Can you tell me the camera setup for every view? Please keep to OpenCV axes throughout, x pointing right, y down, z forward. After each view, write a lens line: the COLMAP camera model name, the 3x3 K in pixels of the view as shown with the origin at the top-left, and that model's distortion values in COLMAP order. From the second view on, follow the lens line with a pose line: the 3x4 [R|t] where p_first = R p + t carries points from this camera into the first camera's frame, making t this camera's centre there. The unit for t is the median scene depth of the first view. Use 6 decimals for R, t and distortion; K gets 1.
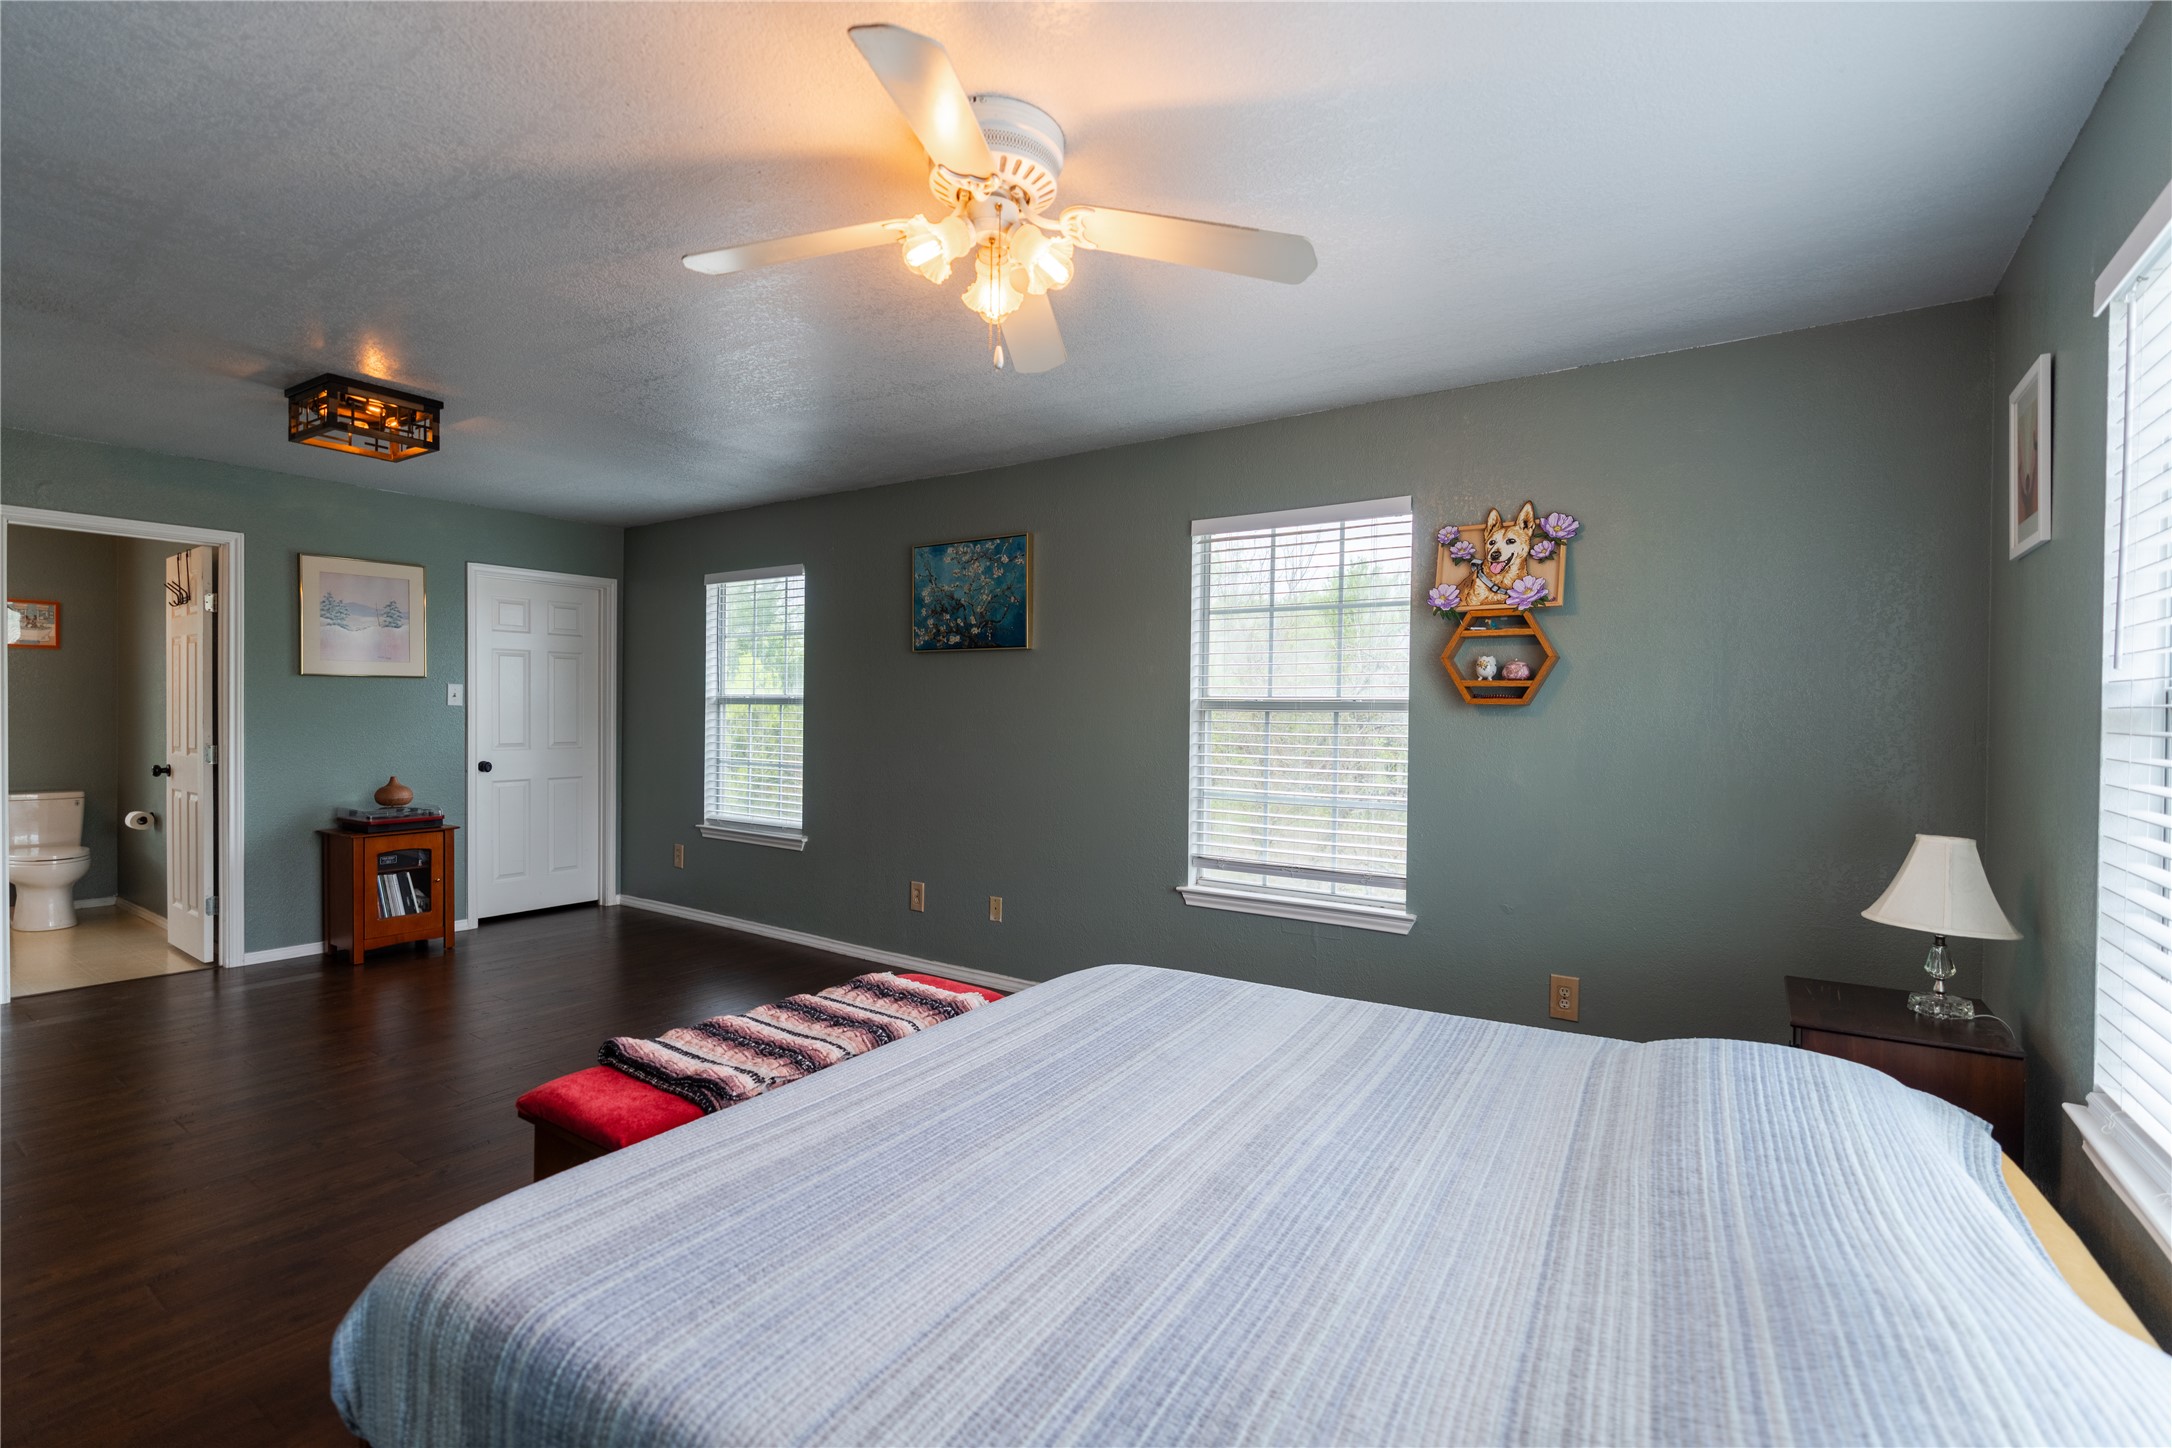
lens RADIAL K [[977.2, 0, 1095.3], [0, 977.2, 723.7], [0, 0, 1]] dist [0.000680, 0.000346]
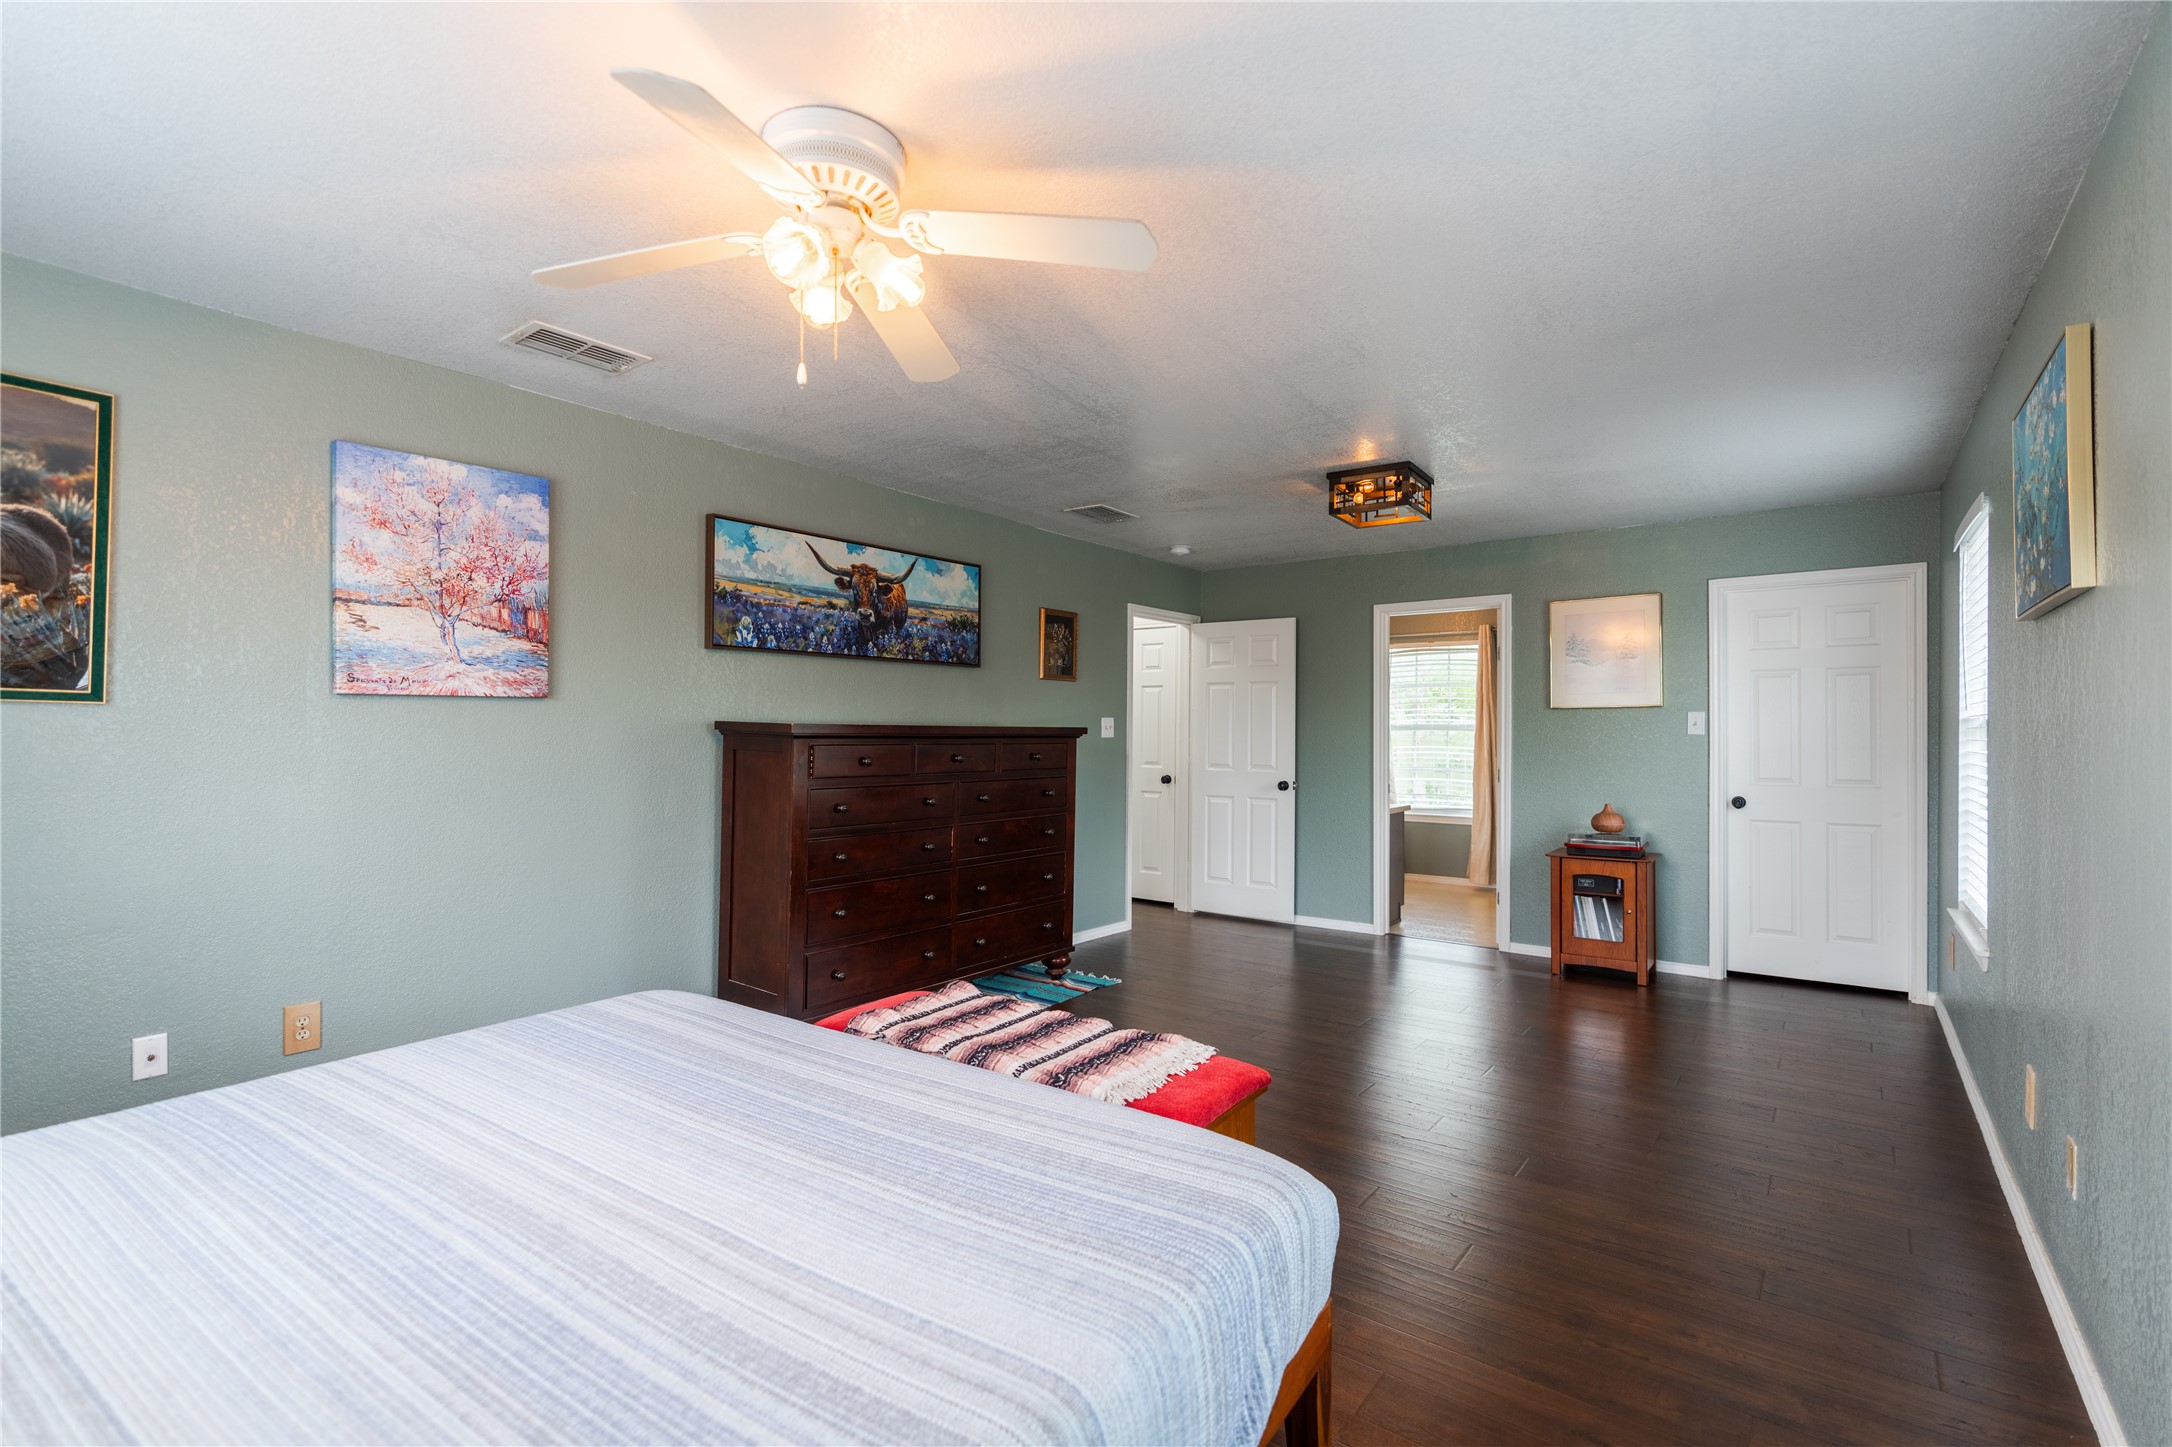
lens RADIAL K [[977.2, 0, 1095.3], [0, 977.2, 723.2], [0, 0, 1]] dist [0.000680, 0.000346]
pose [[-0.044917, -0.022780, -0.998731, 0.675808], [-0.017662, 0.999602, -0.022006, 0.002591], [0.998835, 0.016651, -0.045302, 1.023362]]
